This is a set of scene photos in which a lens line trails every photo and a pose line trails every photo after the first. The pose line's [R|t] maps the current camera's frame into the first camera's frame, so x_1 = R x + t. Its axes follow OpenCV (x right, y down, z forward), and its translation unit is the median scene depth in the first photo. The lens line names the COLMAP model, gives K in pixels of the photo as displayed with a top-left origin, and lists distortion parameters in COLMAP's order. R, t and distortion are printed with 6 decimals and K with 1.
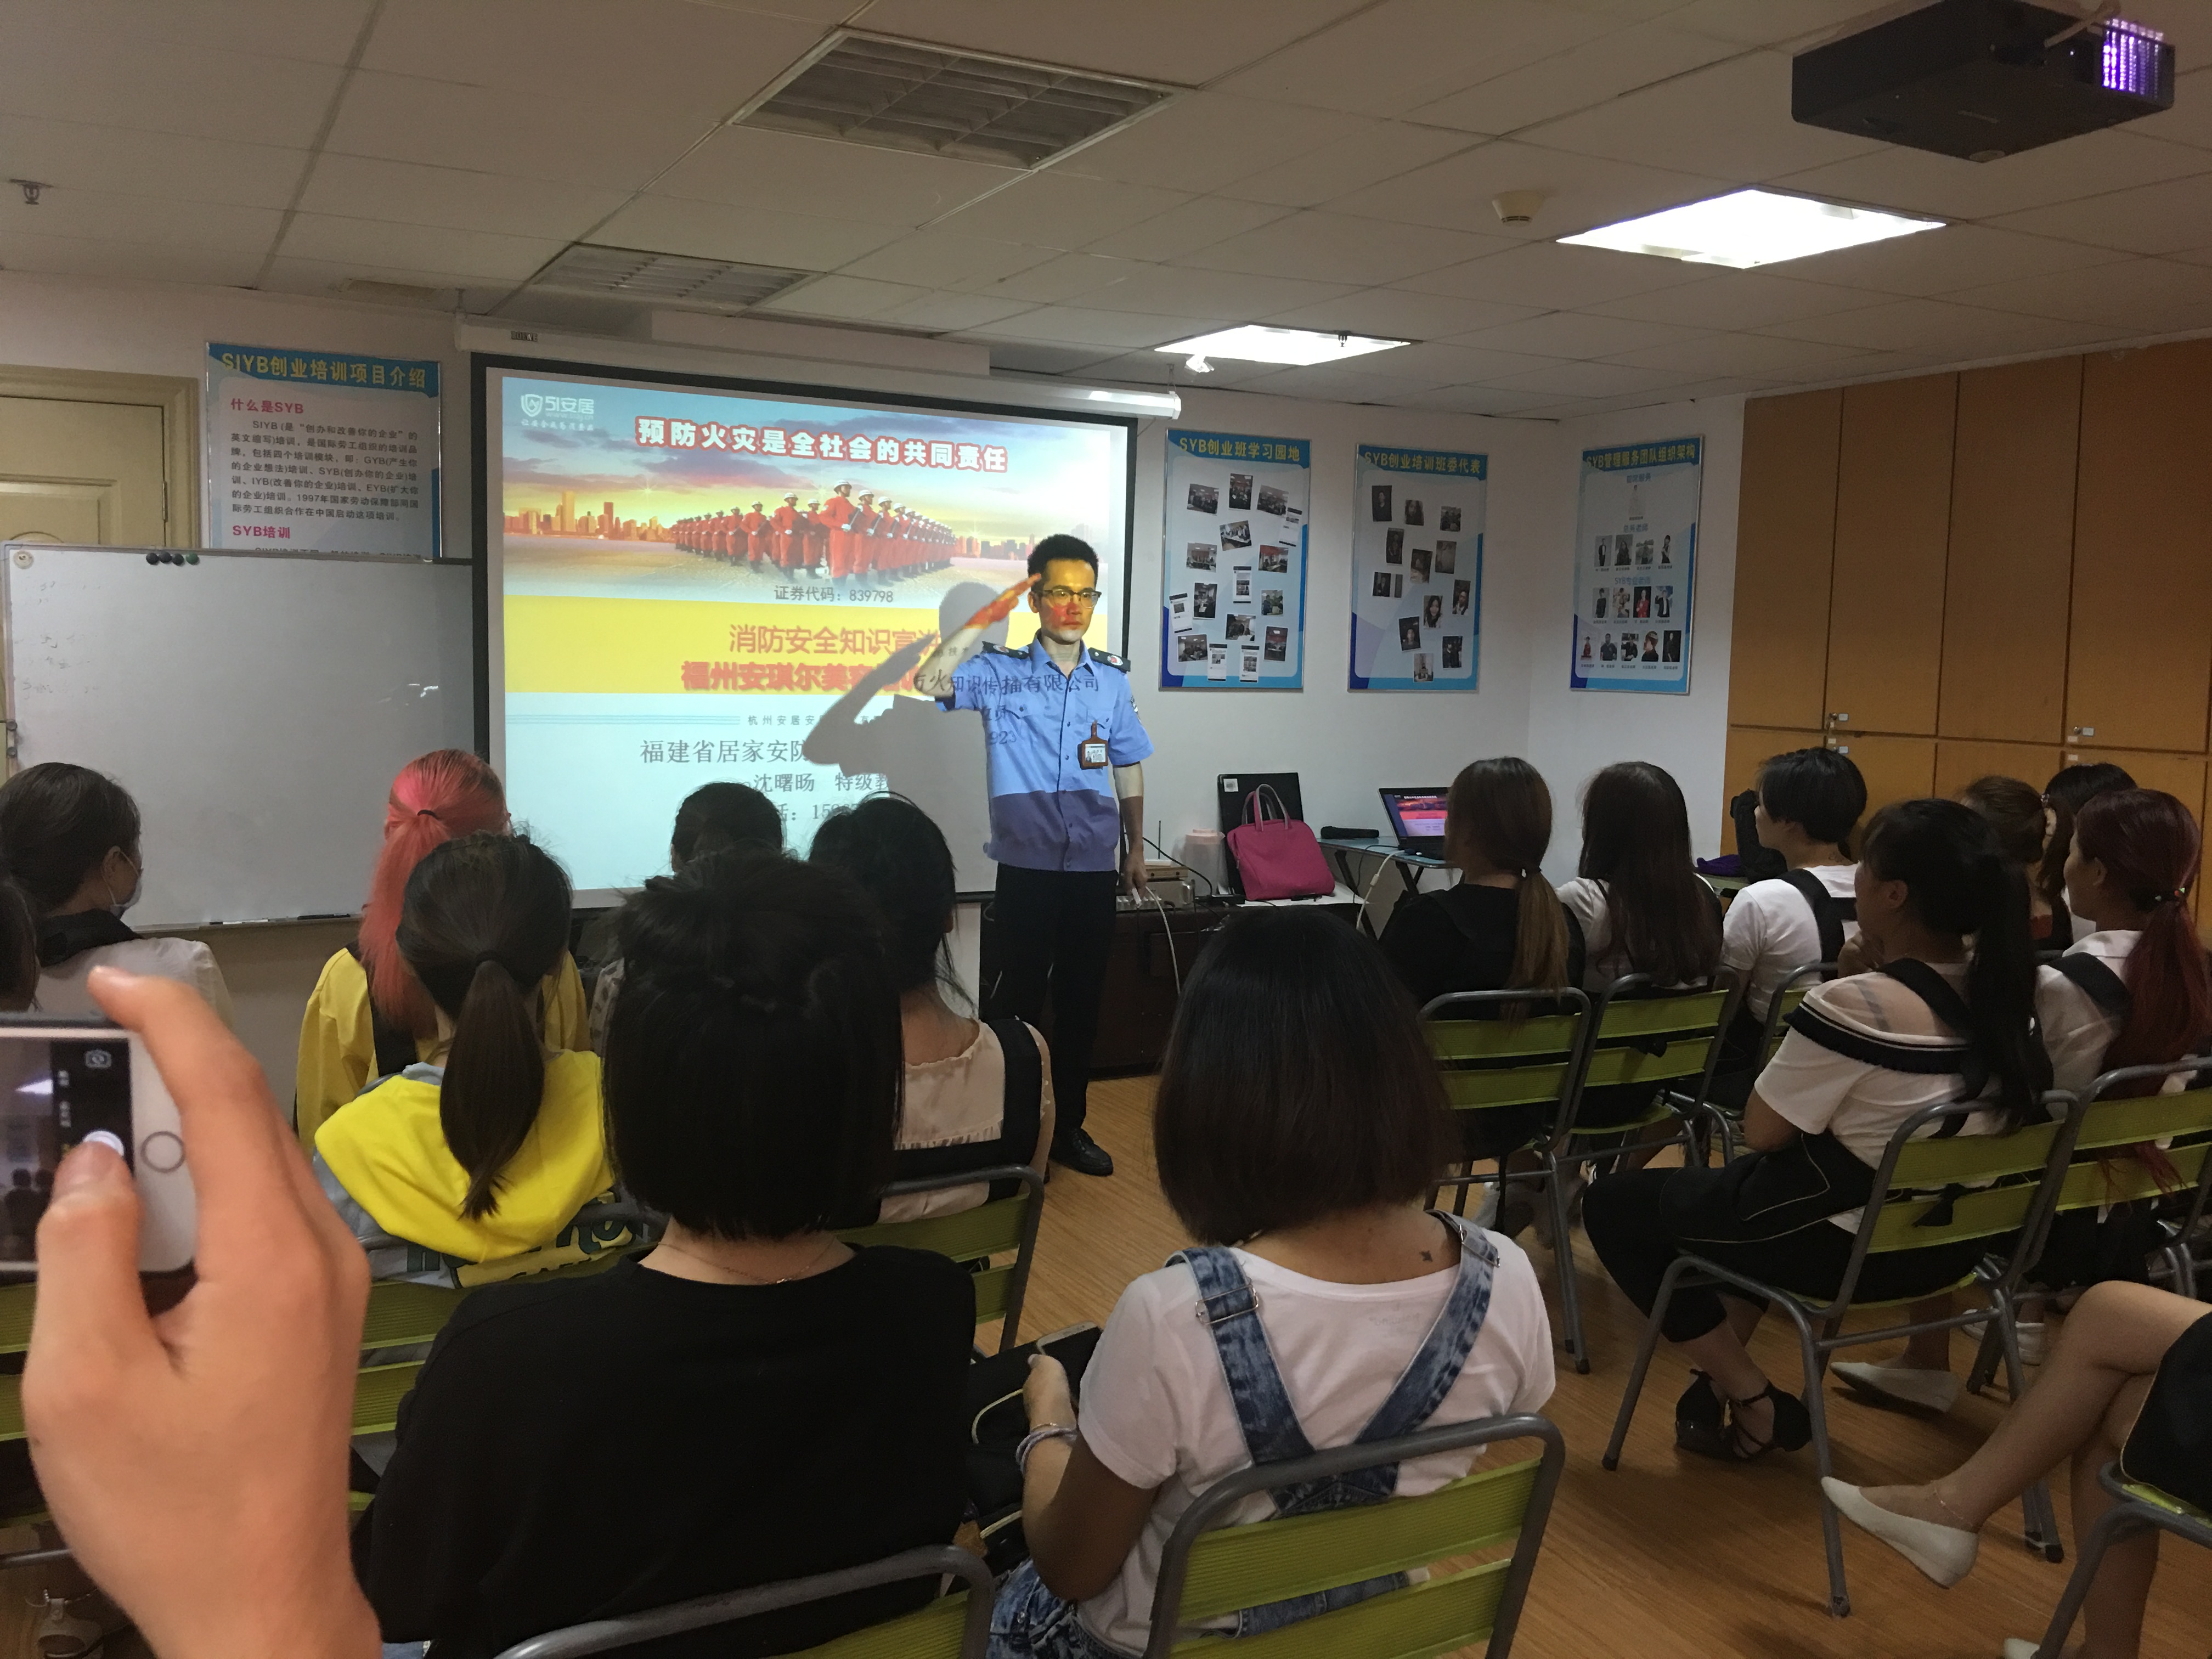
lens RADIAL K [[1846.2, 0, 1104.1], [0, 1846.2, 824.7], [0, 0, 1]] dist [0.012747, -0.073715]
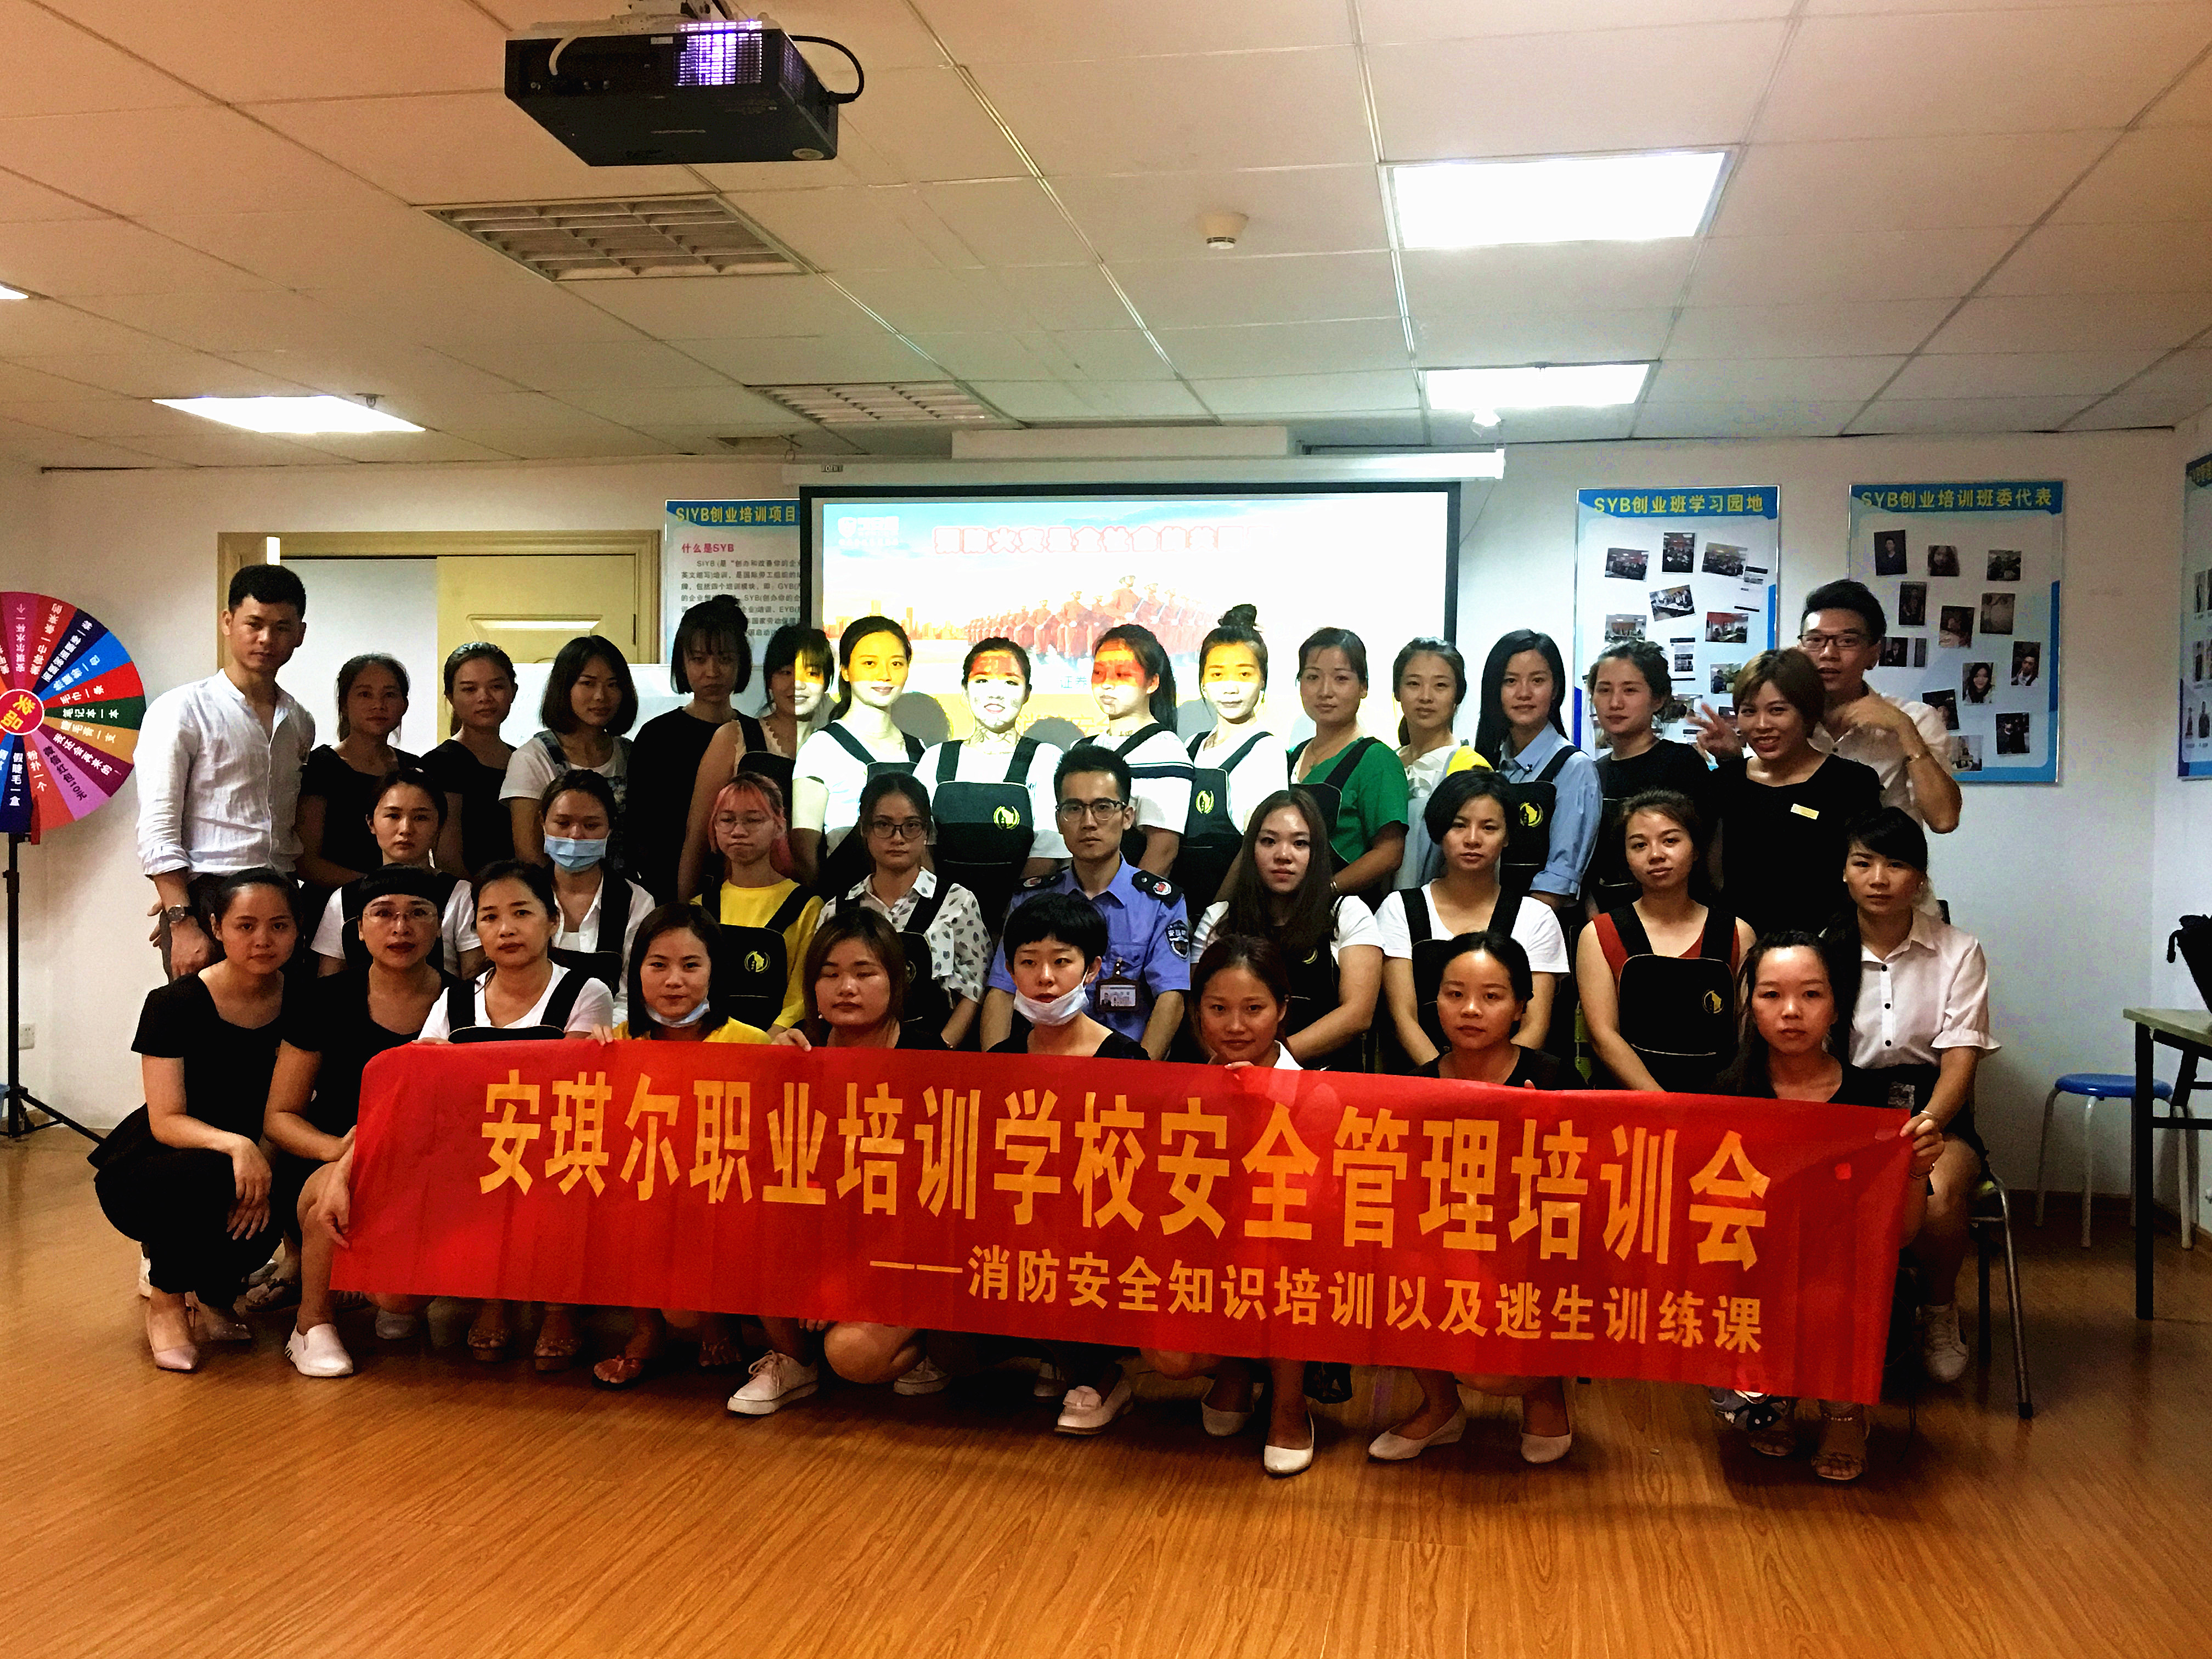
lens RADIAL K [[2118.9, 0, 1105.7], [0, 2118.9, 836.2], [0, 0, 1]] dist [-0.012595, 0.000000]
pose [[0.777828, 0.002037, -0.628474, 0.488425], [-0.052757, 0.996677, -0.062063, 0.027716], [0.626259, 0.081431, 0.775350, 0.074254]]
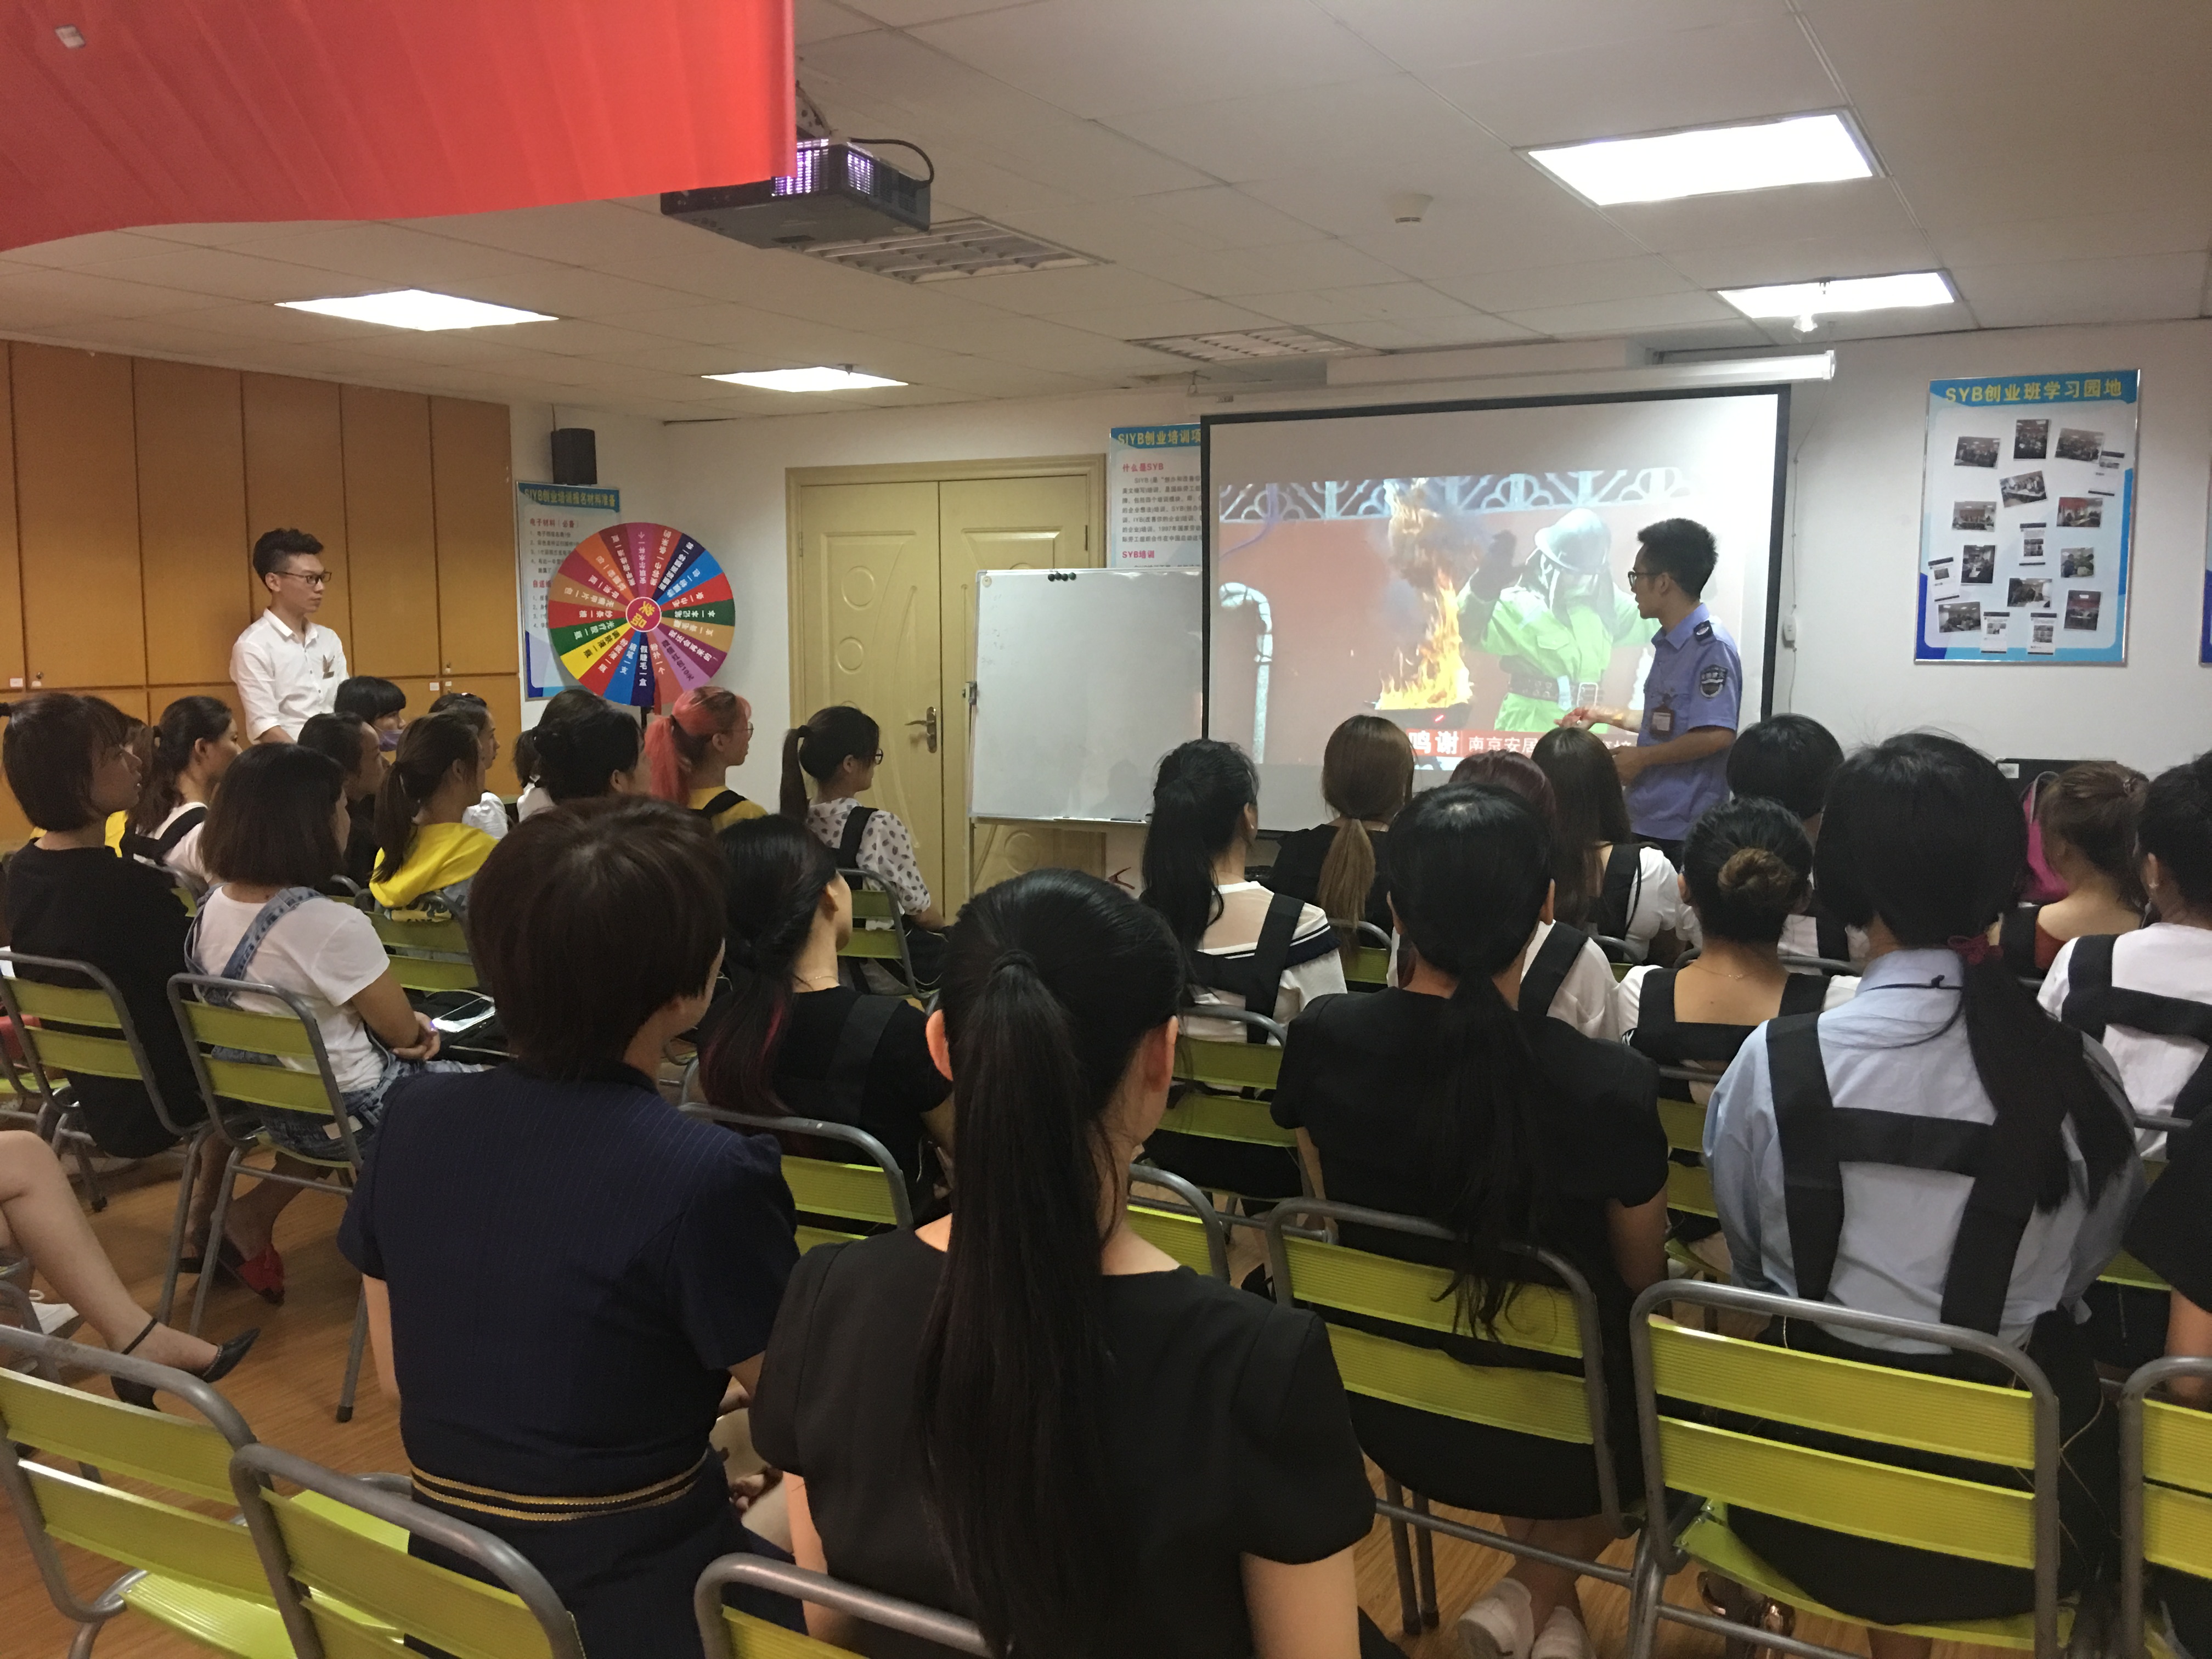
lens RADIAL K [[1846.2, 0, 1058.6], [0, 1846.2, 828.5], [0, 0, 1]] dist [0.012747, -0.073715]
pose [[0.523653, 0.073162, -0.848784, 0.590766], [-0.063501, 0.996886, 0.046751, -0.006226], [0.849562, 0.029418, 0.526668, 0.146558]]
